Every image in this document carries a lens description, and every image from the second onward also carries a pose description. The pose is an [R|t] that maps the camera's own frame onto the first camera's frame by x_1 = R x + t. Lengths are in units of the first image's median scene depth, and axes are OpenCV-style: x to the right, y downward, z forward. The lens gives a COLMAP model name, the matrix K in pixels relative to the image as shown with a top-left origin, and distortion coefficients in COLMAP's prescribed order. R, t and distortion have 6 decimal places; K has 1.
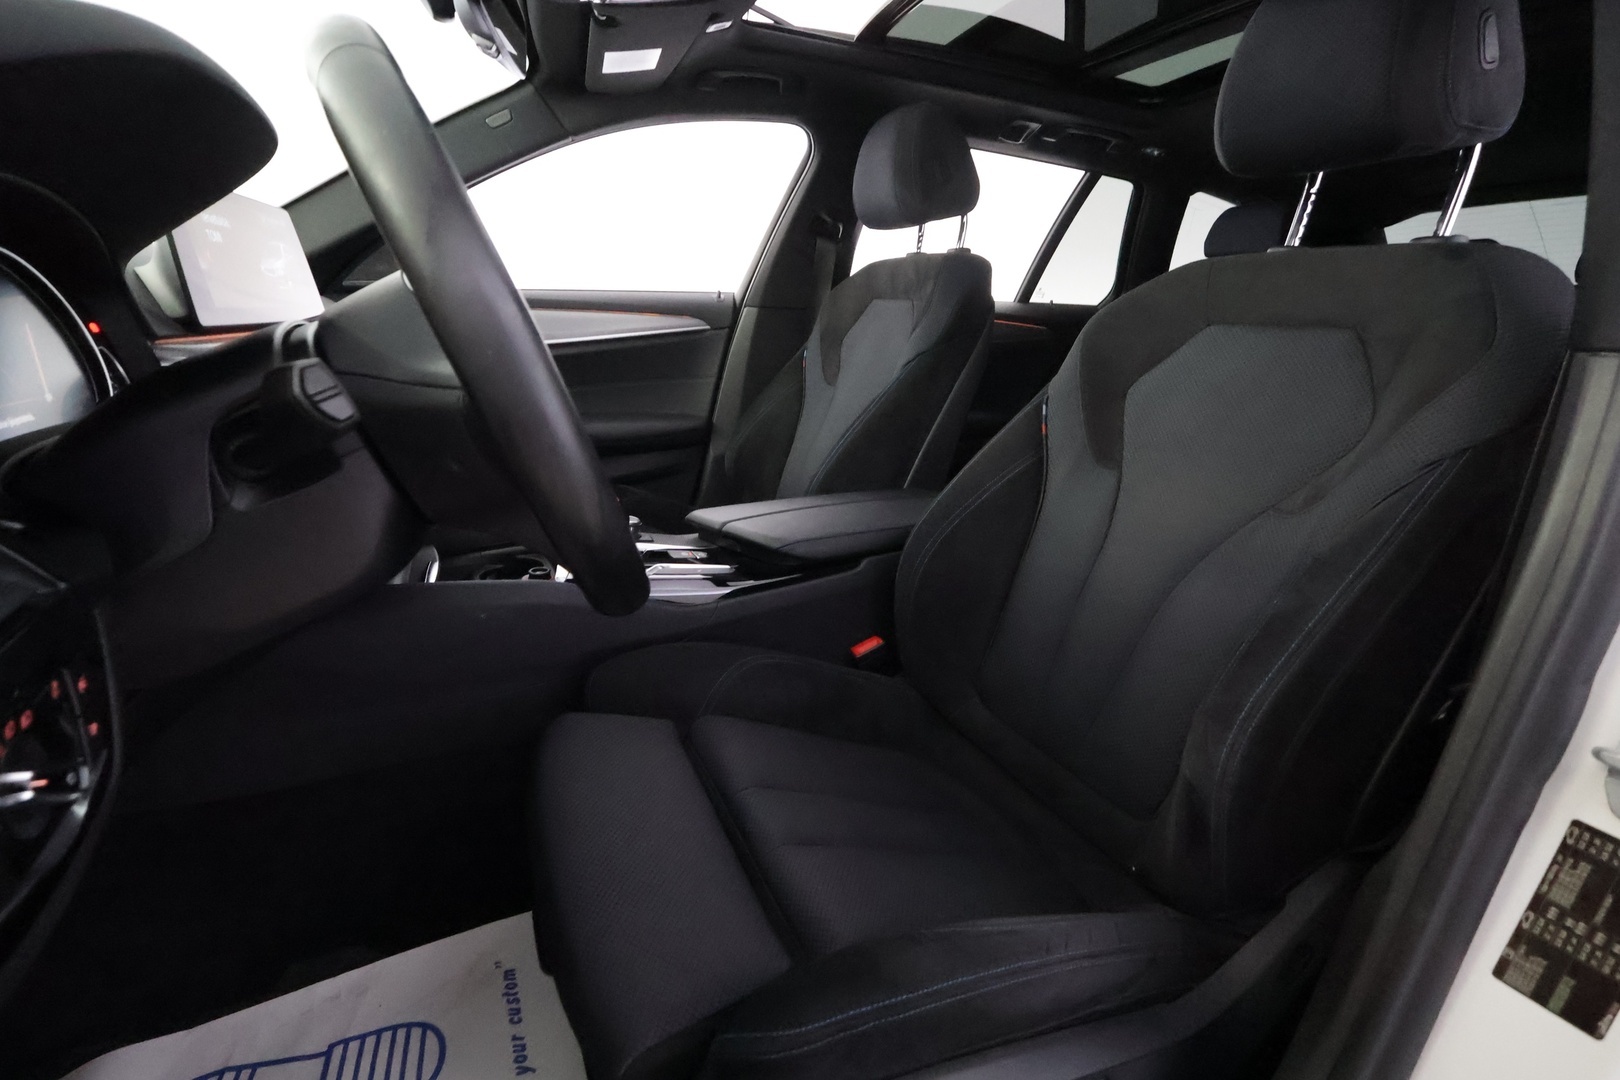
lens RADIAL K [[751.8, 0, 798.3], [0, 751.8, 546.1], [0, 0, 1]] dist [-0.001079, 0.000963]
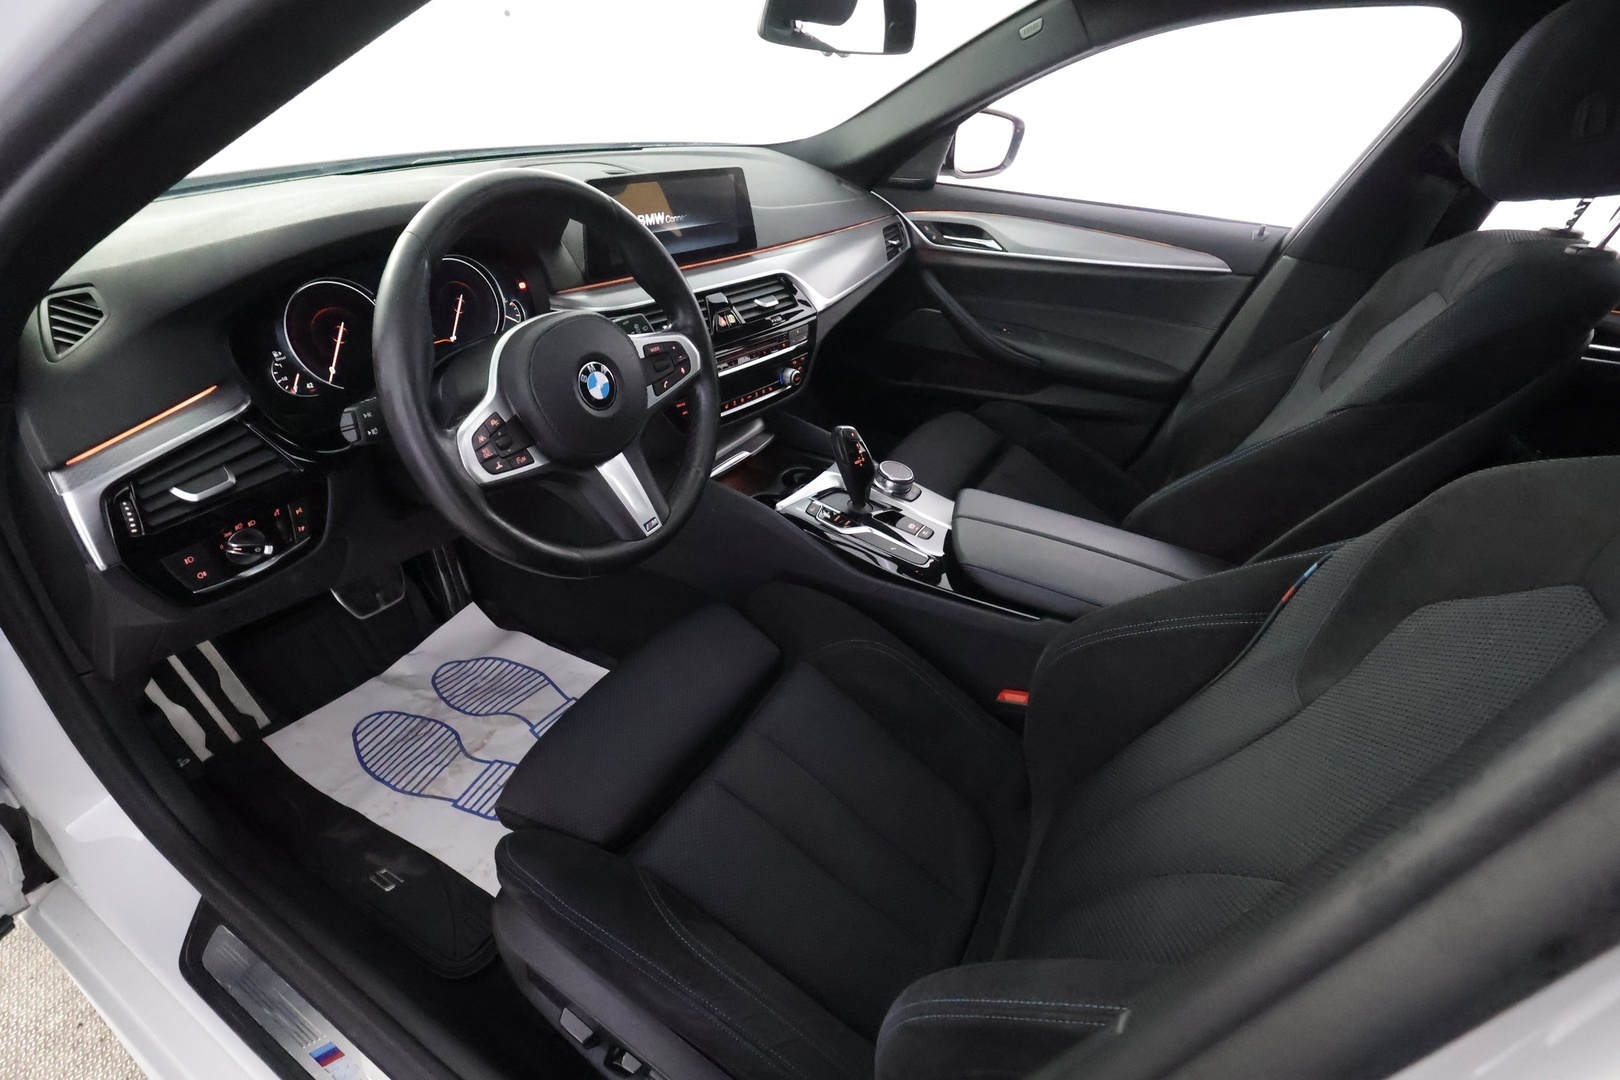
lens RADIAL K [[751.8, 0, 795.6], [0, 751.8, 539.3], [0, 0, 1]] dist [-0.001079, 0.000963]
pose [[0.576498, 0.451192, -0.681231, 0.316779], [-0.283881, 0.892383, 0.350806, -0.193692], [0.766200, -0.008850, 0.642542, 0.115340]]
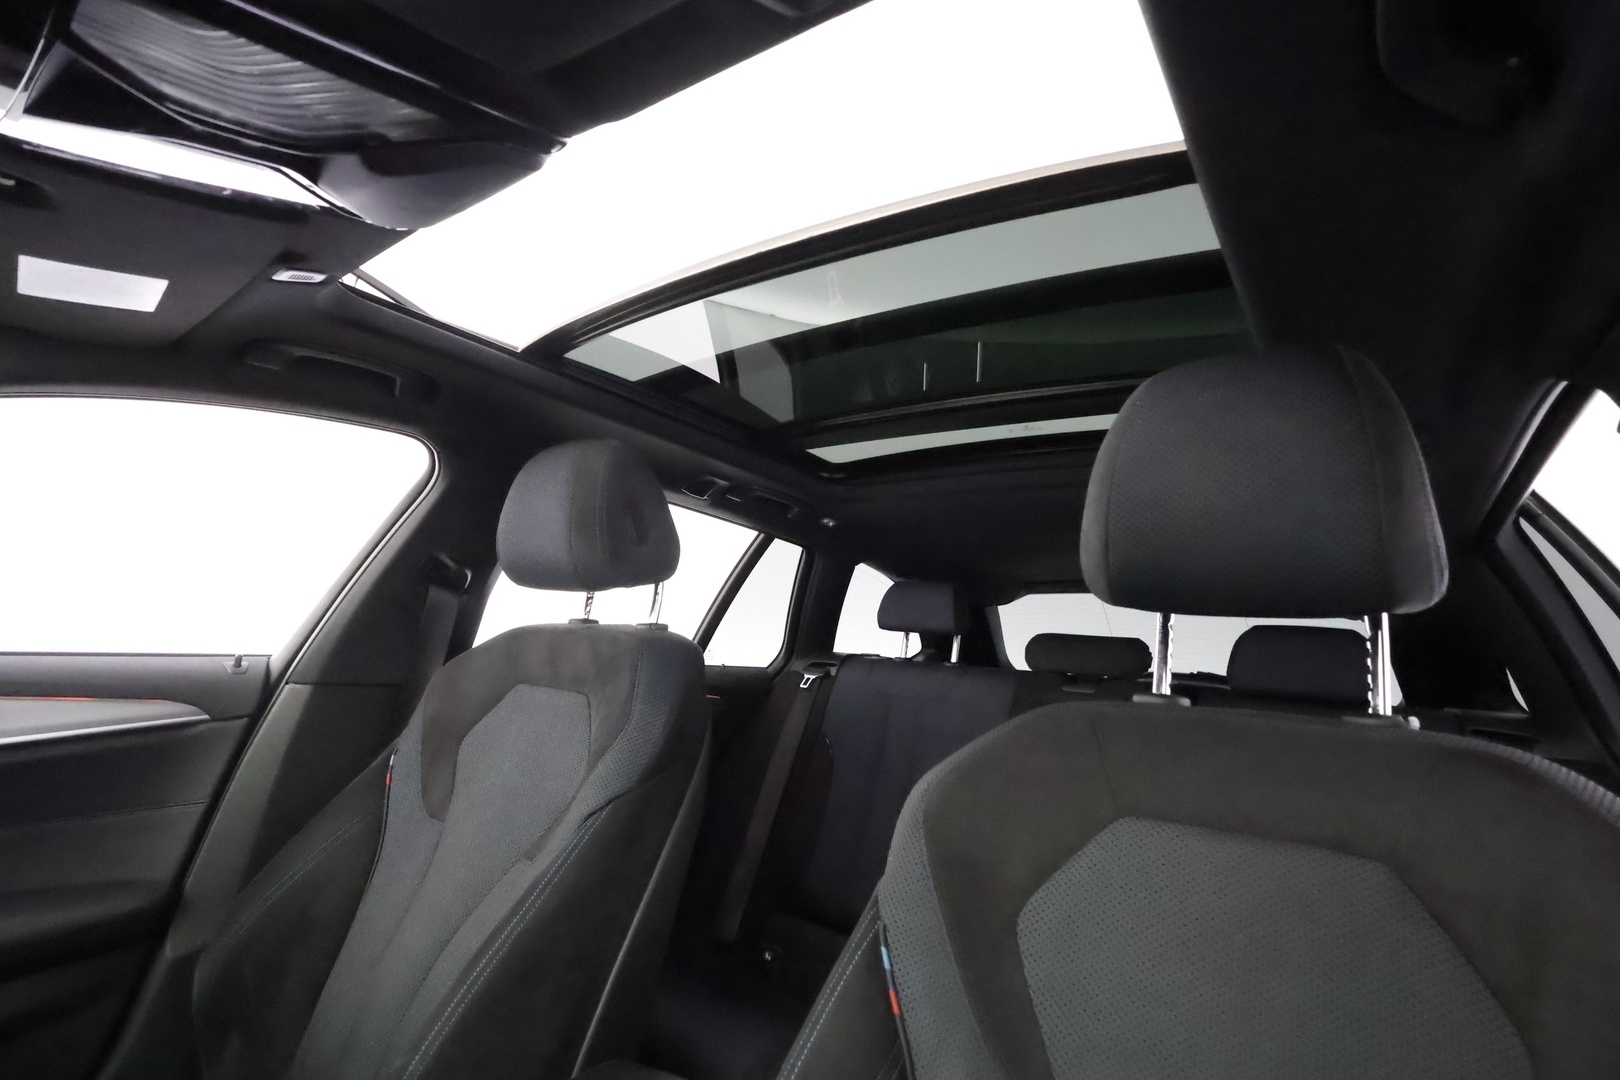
lens RADIAL K [[751.8, 0, 803.0], [0, 751.8, 527.1], [0, 0, 1]] dist [-0.001079, 0.000963]
pose [[0.866070, 0.104160, 0.488951, -0.021211], [0.106568, 0.917108, -0.384132, -0.163841], [-0.488431, 0.384791, 0.783180, 0.284975]]
